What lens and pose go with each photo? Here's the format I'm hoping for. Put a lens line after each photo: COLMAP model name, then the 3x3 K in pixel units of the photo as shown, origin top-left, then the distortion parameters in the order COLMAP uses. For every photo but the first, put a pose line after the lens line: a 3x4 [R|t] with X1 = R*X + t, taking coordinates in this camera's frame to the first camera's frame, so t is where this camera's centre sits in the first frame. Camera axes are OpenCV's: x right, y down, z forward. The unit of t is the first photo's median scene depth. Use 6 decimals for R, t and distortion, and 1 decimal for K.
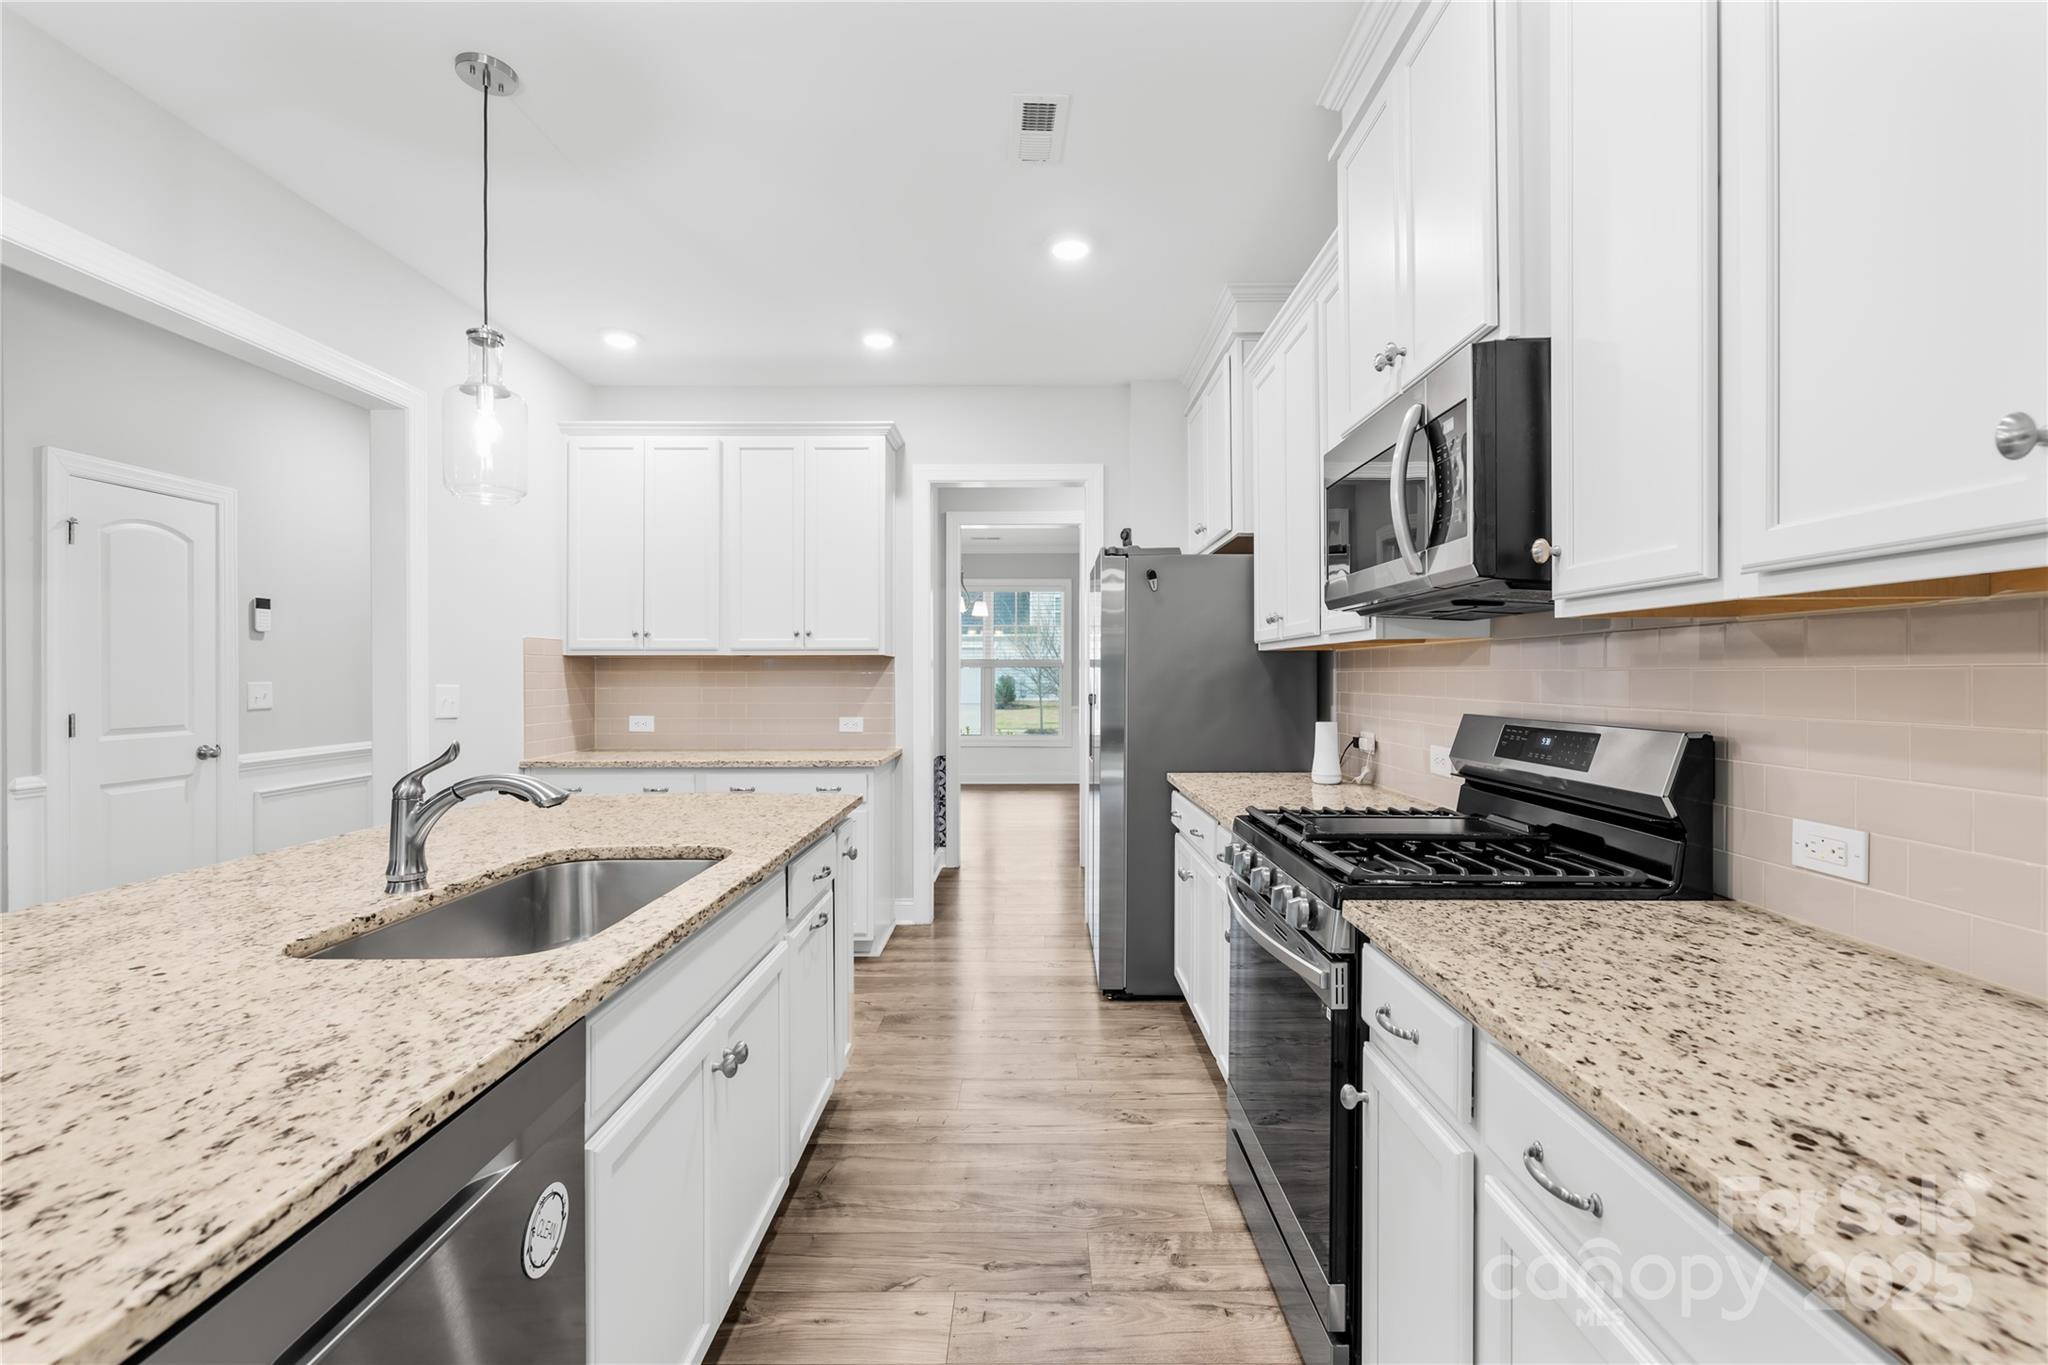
lens RADIAL K [[885.1, 0, 1033.5], [0, 885.1, 674.8], [0, 0, 1]] dist [-0.002290, -0.000215]
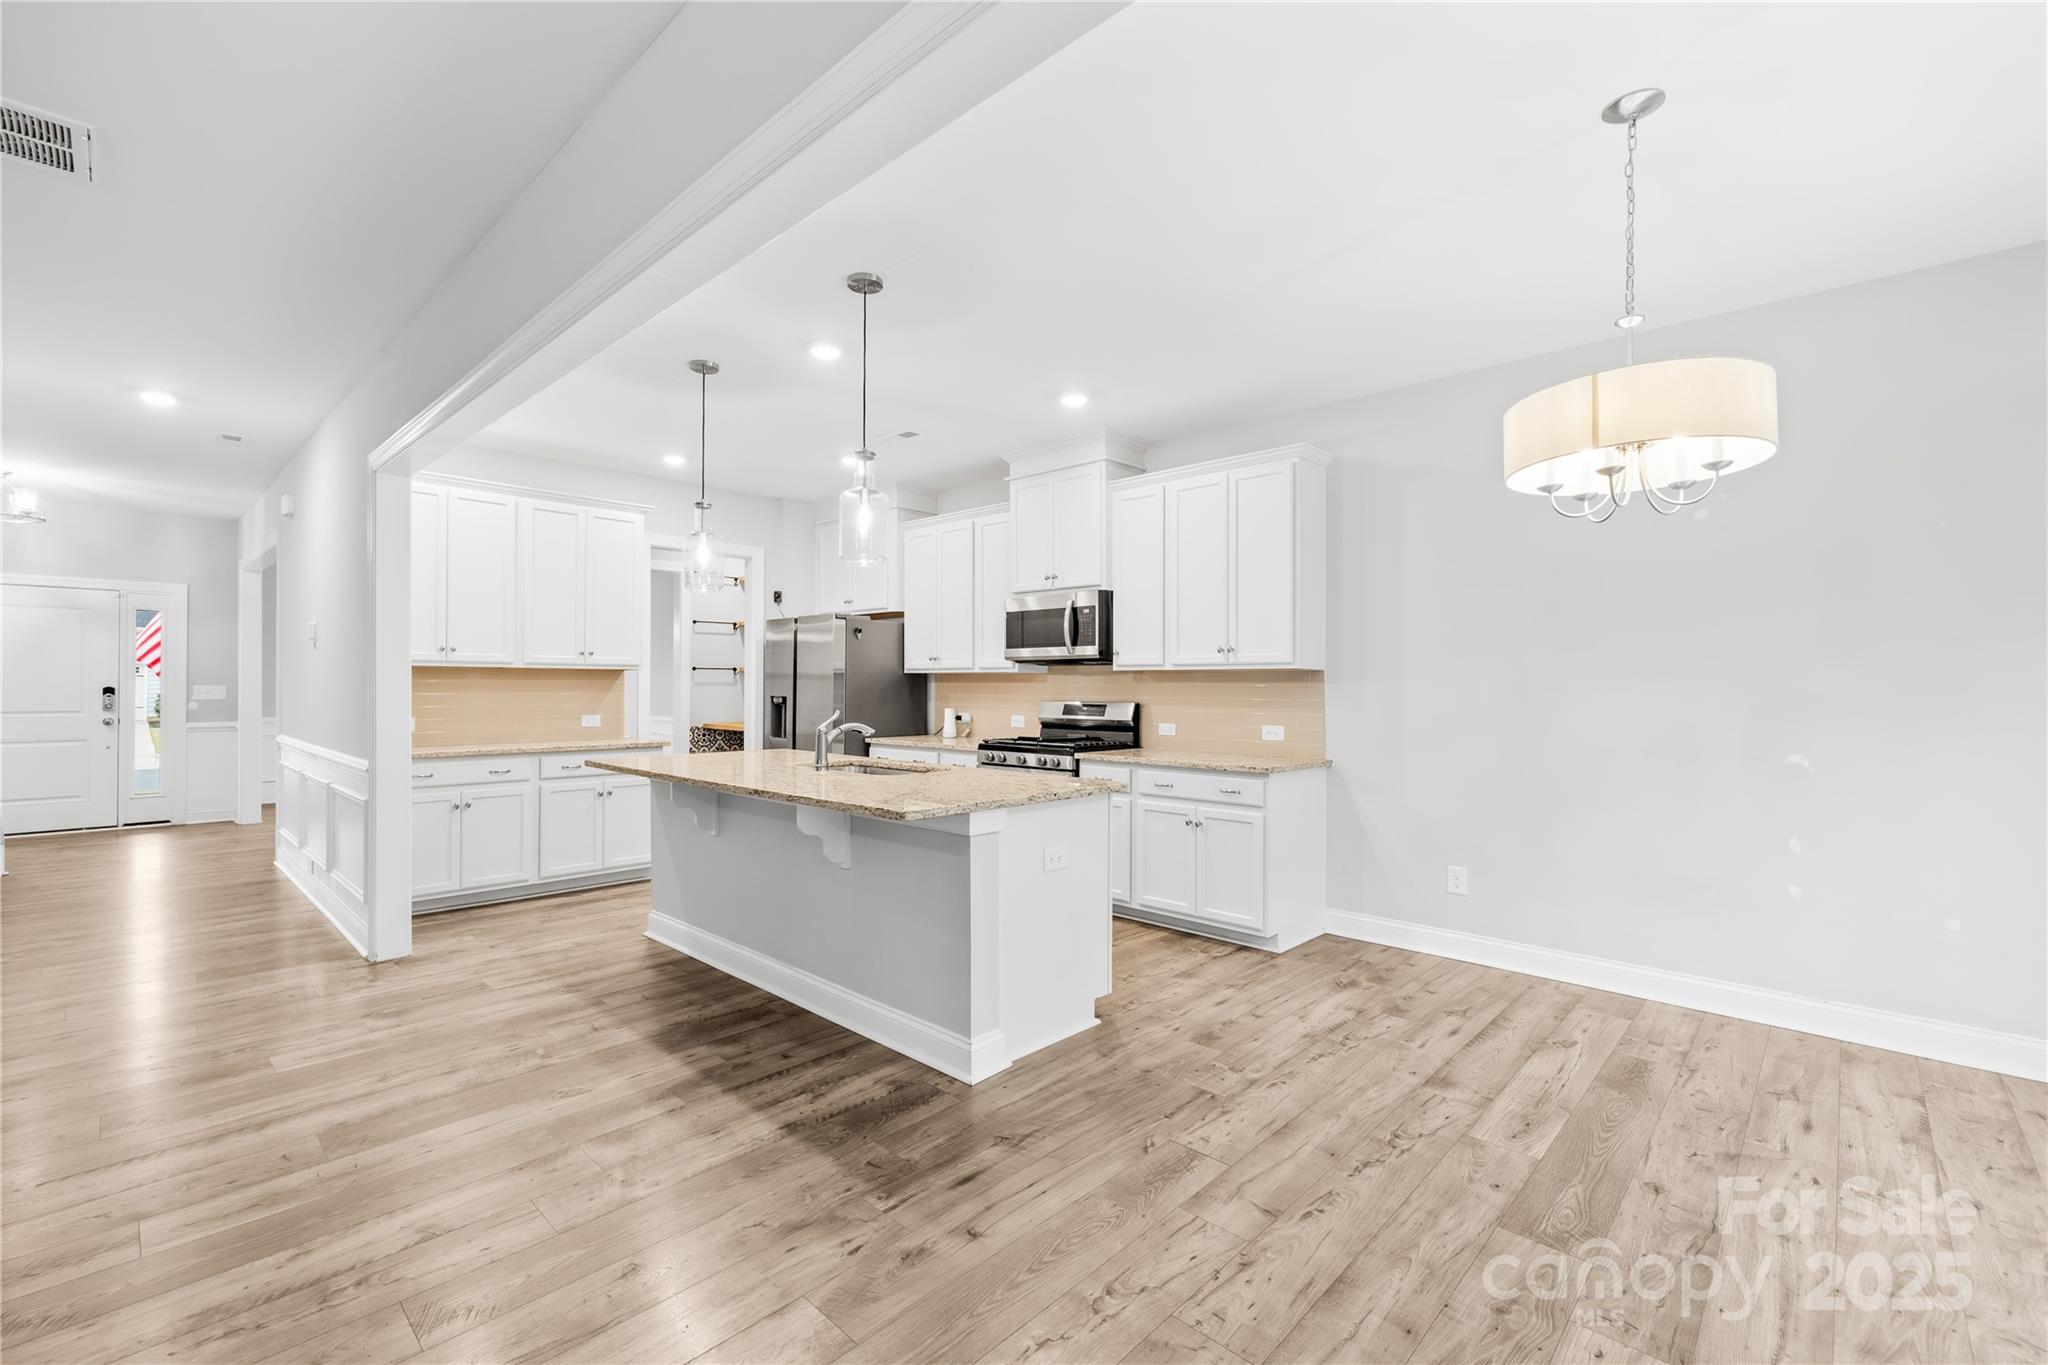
lens RADIAL K [[869.9, 0, 1009.8], [0, 869.9, 680.6], [0, 0, 1]] dist [-0.001417, -0.000154]
pose [[0.690347, 0.010440, 0.723403, -1.375295], [-0.006424, 0.999945, -0.008300, 0.004639], [-0.723450, 0.001083, 0.690376, -0.686973]]
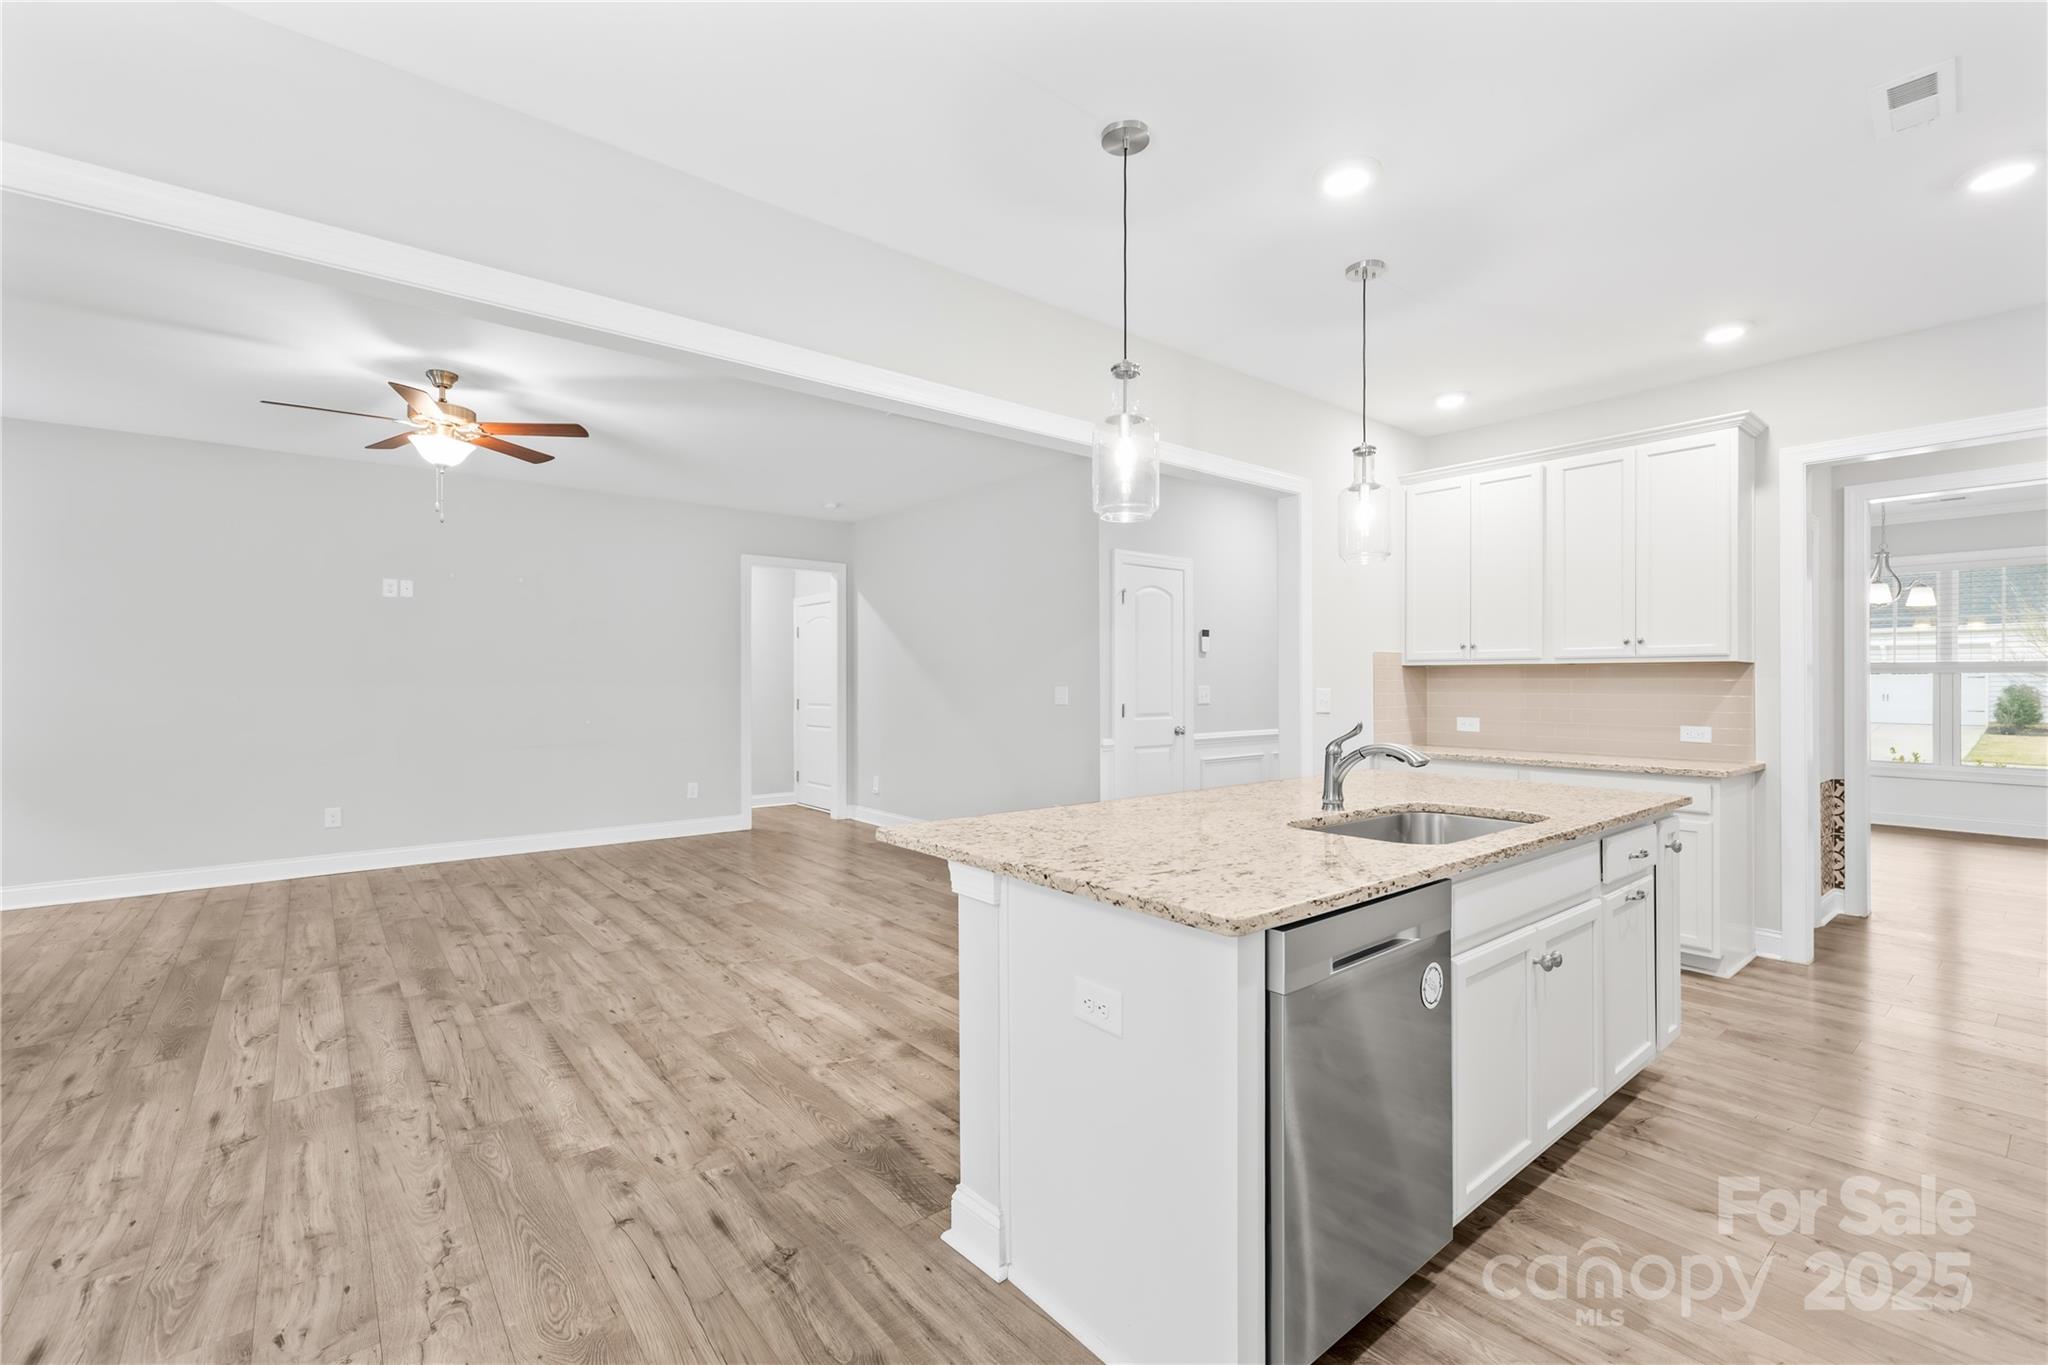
lens RADIAL K [[876.6, 0, 1009.9], [0, 876.6, 676.6], [0, 0, 1]] dist [0.000732, -0.000108]
pose [[0.629212, -0.002400, -0.777230, 0.124256], [-0.002253, 0.999985, -0.004911, 0.000886], [0.777231, 0.004841, 0.629197, -0.330351]]
